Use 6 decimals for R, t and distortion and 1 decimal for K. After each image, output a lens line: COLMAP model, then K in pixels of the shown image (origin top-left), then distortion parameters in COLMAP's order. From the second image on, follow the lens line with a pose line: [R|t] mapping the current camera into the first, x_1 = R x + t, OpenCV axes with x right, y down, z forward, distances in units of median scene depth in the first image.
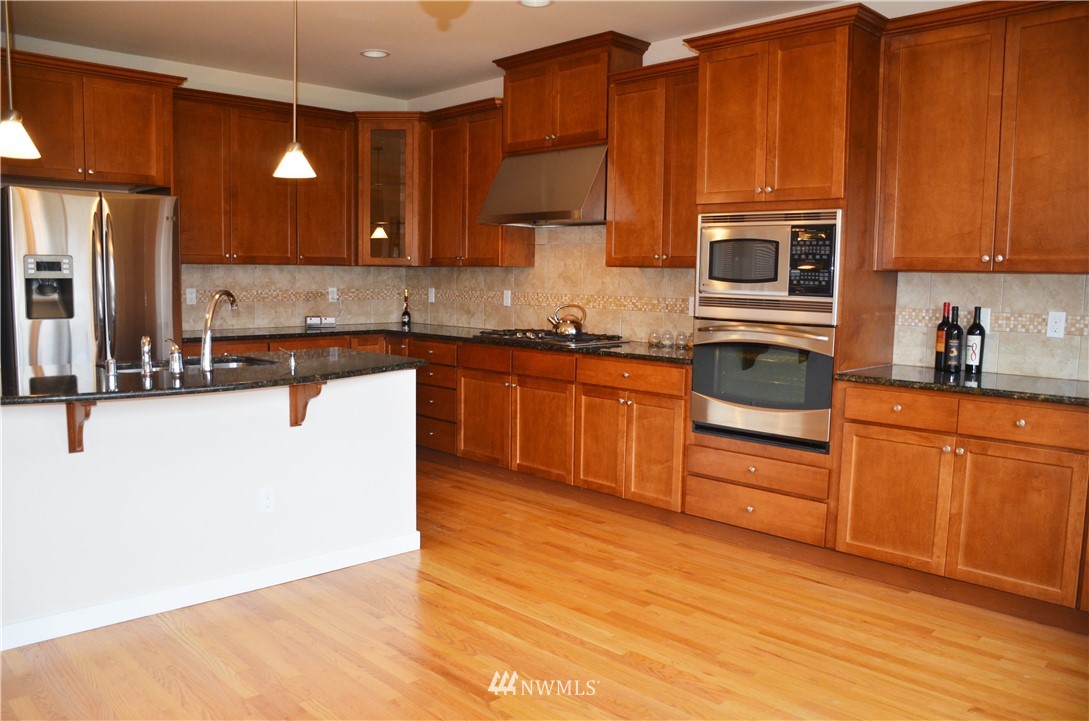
lens RADIAL K [[848.9, 0, 544.5], [0, 848.9, 360.5], [0, 0, 1]] dist [-0.176320, 0.145638]
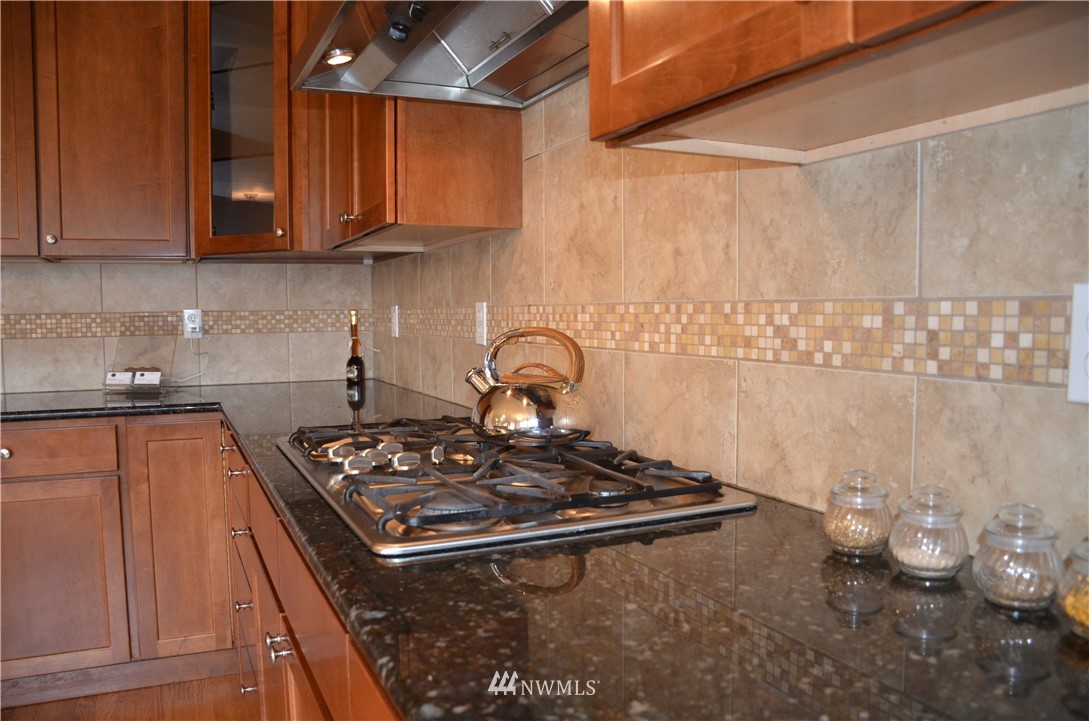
lens RADIAL K [[848.9, 0, 544.5], [0, 848.9, 360.5], [0, 0, 1]] dist [-0.176320, 0.145638]
pose [[0.939870, -0.001738, -0.341529, 0.114737], [-0.012881, 0.999095, -0.040533, -0.047087], [0.341290, 0.042495, 0.938997, 0.727515]]
